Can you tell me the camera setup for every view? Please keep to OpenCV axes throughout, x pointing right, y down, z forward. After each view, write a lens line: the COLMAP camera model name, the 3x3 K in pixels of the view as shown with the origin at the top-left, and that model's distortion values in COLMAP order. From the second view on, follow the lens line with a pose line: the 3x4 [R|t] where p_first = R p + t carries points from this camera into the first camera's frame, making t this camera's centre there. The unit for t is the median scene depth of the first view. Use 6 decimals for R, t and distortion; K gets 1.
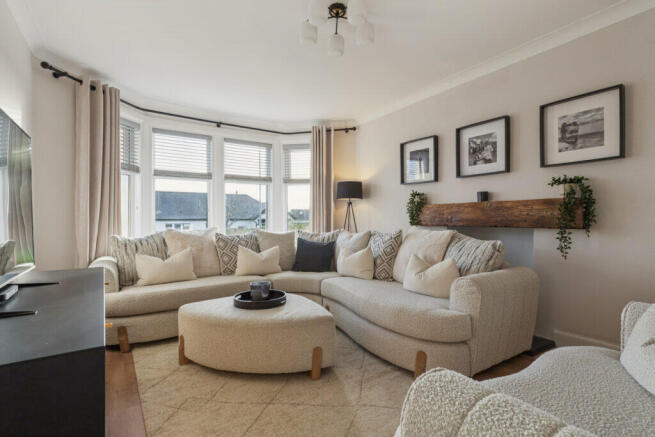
lens RADIAL K [[317.0, 0, 323.9], [0, 317.0, 218.2], [0, 0, 1]] dist [0.001280, 0.001484]
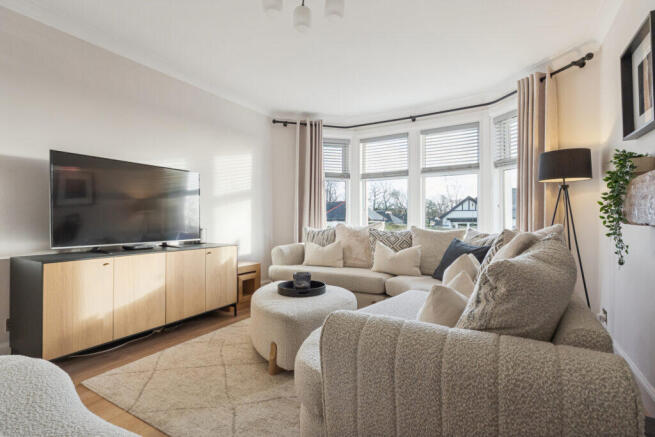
lens RADIAL K [[317.0, 0, 324.4], [0, 317.0, 213.8], [0, 0, 1]] dist [0.001280, 0.001484]
pose [[0.419605, -0.012038, -0.907627, 0.462516], [0.002345, 0.999923, -0.012178, 0.010297], [0.907704, 0.002981, 0.419601, 0.356467]]
